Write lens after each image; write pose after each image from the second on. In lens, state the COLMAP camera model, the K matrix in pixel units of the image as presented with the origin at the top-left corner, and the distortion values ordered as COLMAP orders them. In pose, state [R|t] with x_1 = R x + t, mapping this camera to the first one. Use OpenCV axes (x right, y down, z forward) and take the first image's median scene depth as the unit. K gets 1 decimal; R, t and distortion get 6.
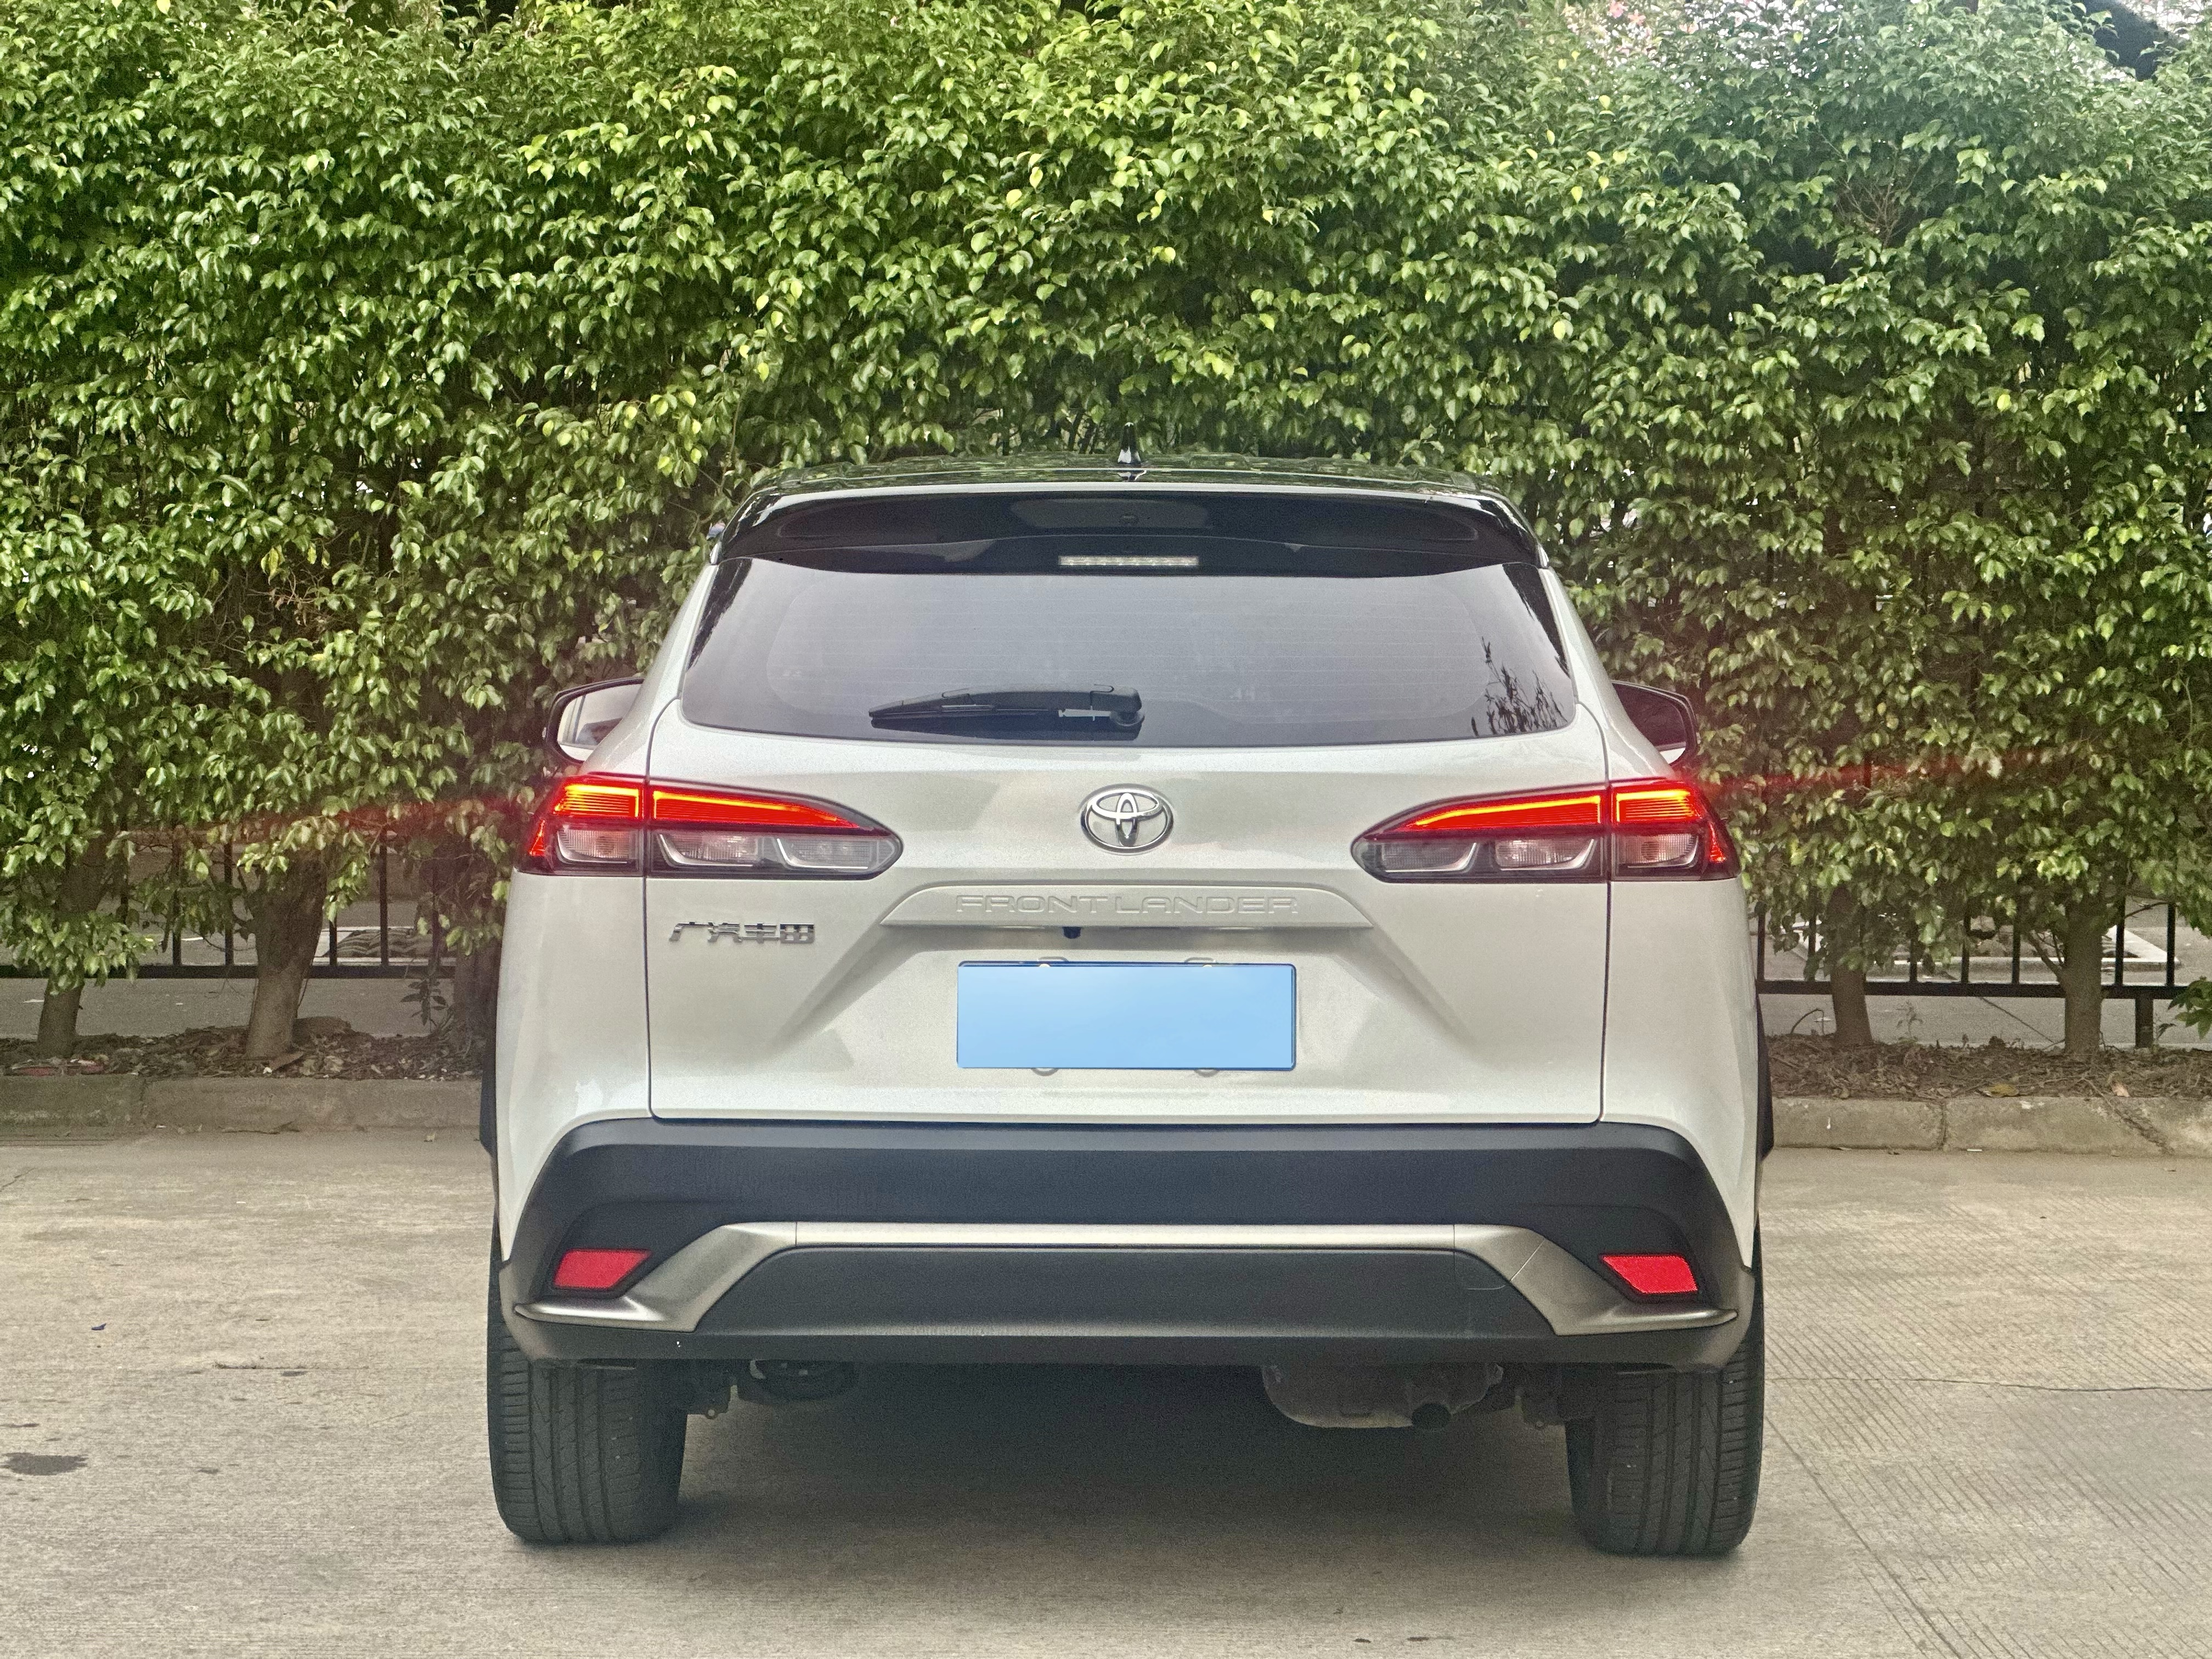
lens RADIAL K [[5166.1, 0, 1111.1], [0, 5166.1, 828.0], [0, 0, 1]] dist [0.189544, 0.000000]
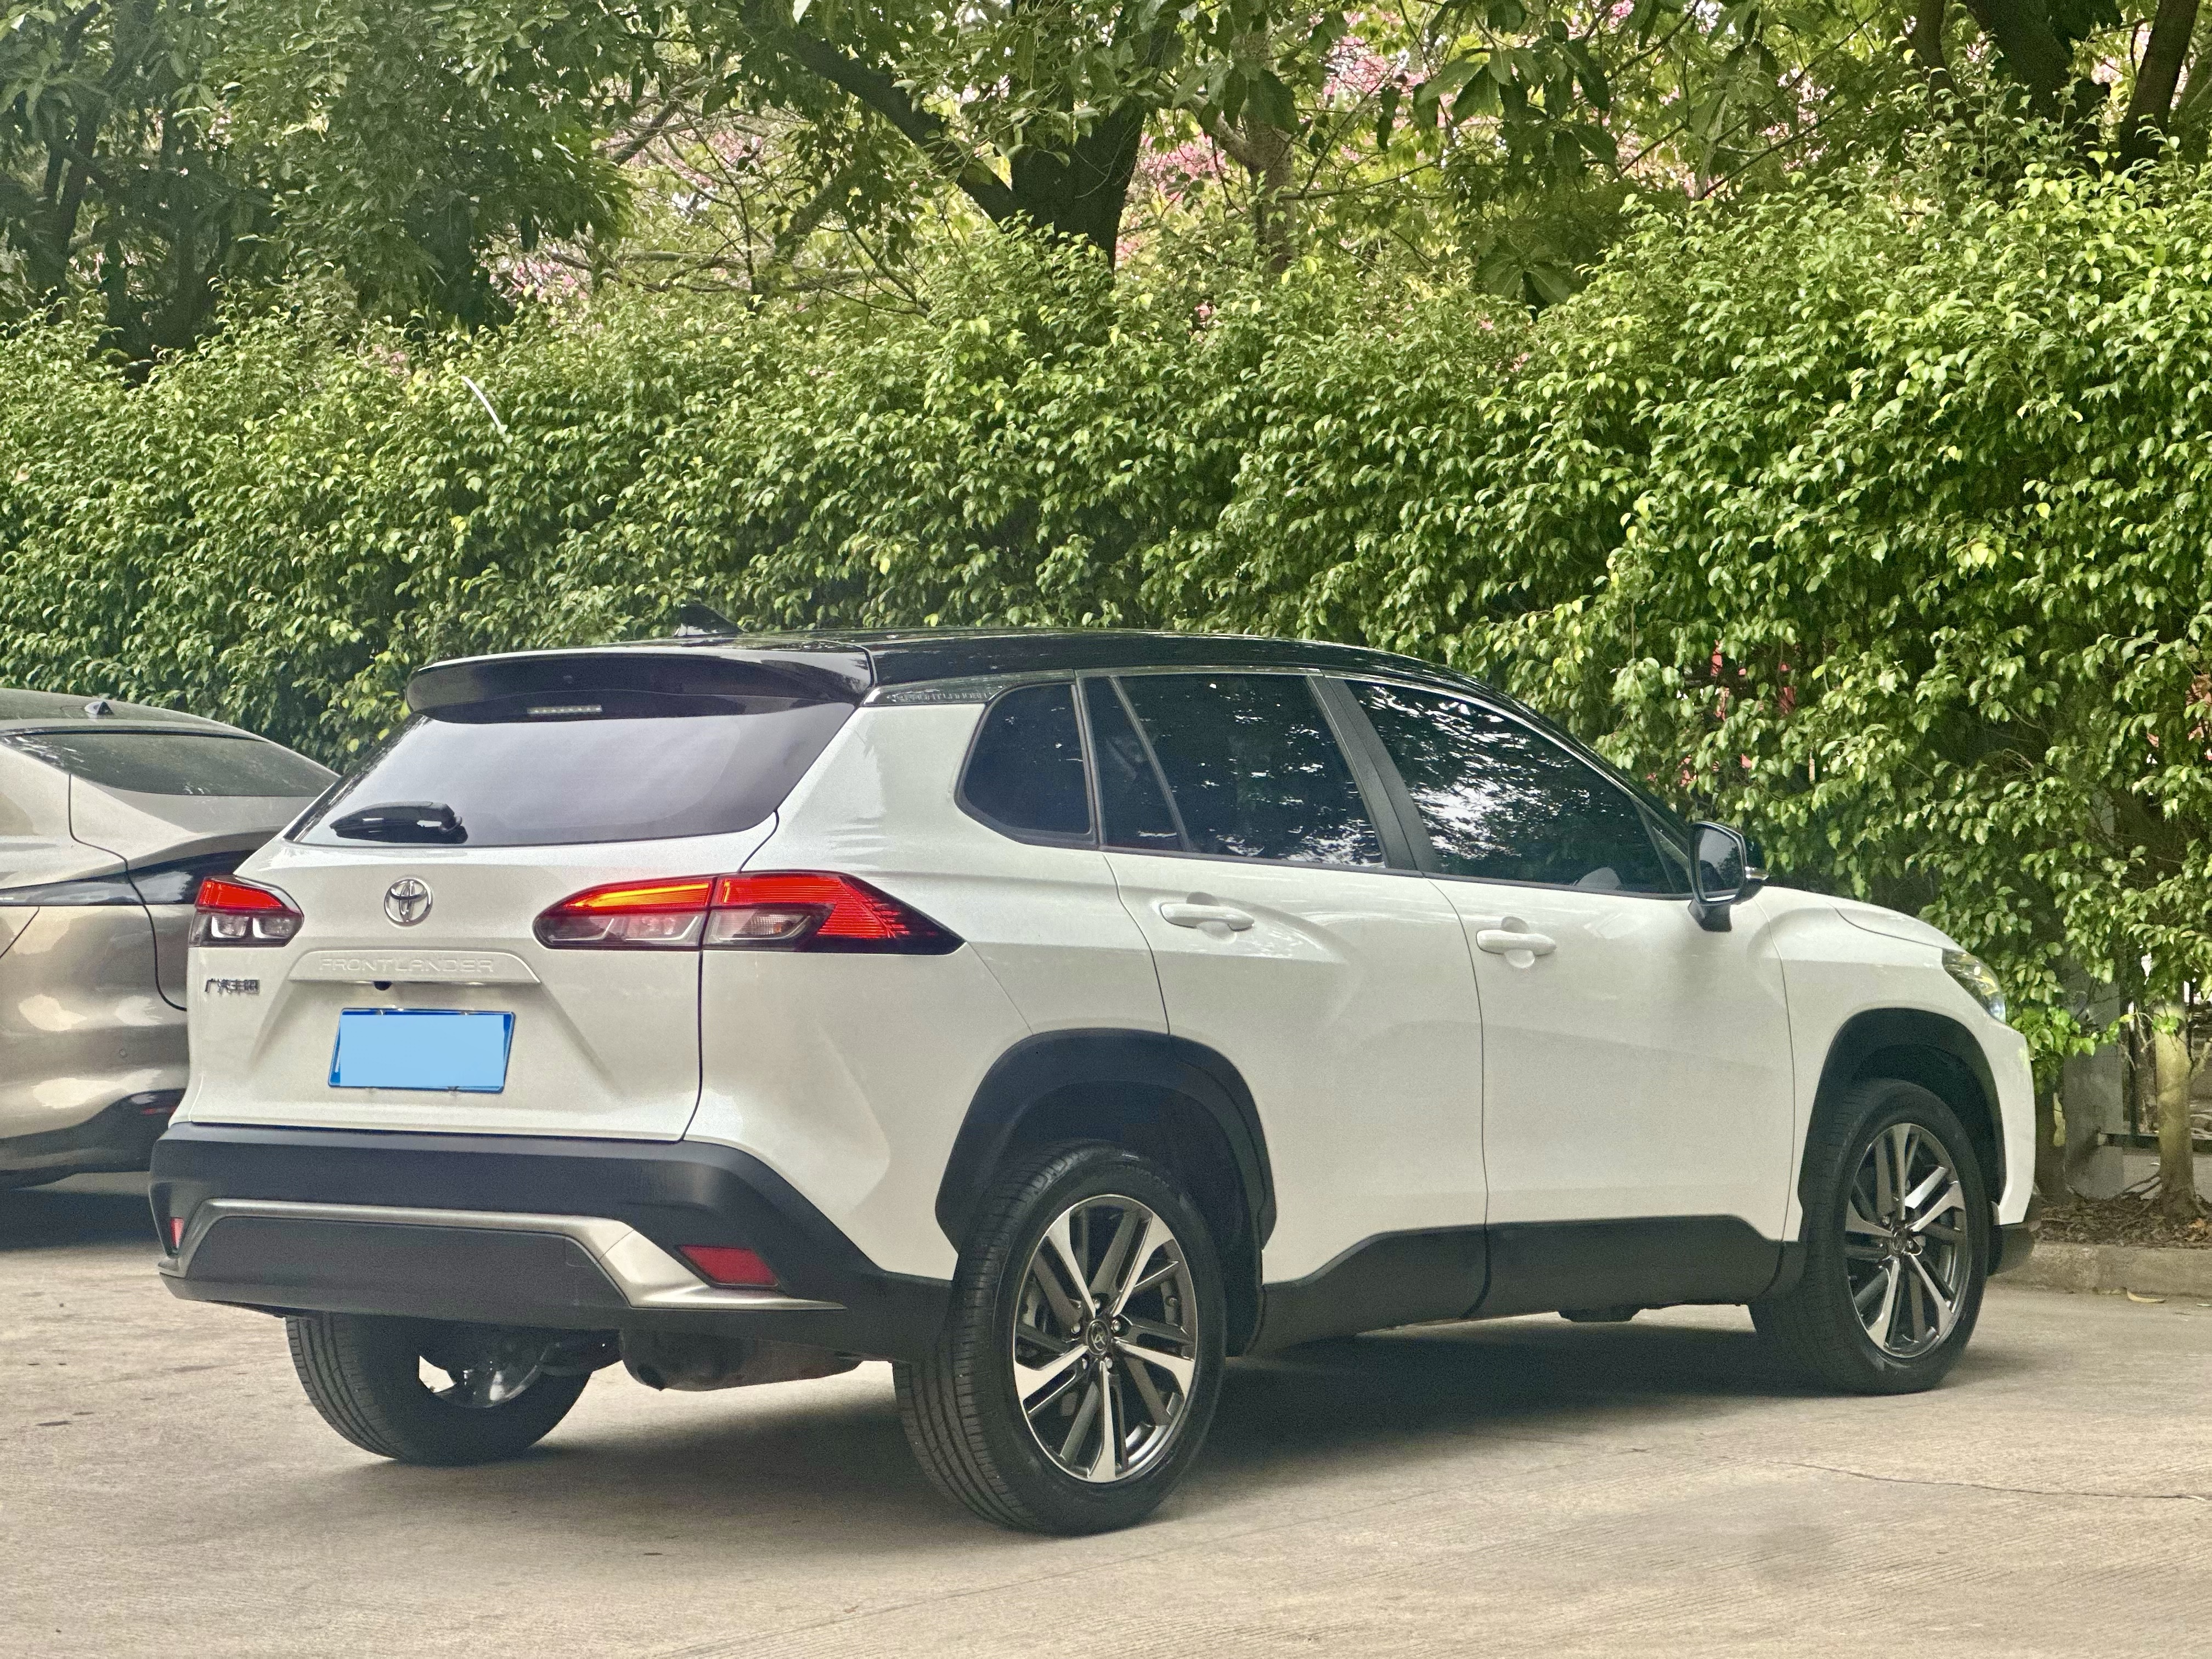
lens RADIAL K [[5166.1, 0, 1101.8], [0, 5166.1, 840.4], [0, 0, 1]] dist [0.189544, 0.000000]
pose [[0.745356, -0.013402, -0.666532, 0.597438], [-0.021949, 0.998763, -0.044626, 0.022296], [0.666305, 0.047892, 0.744140, 0.076376]]
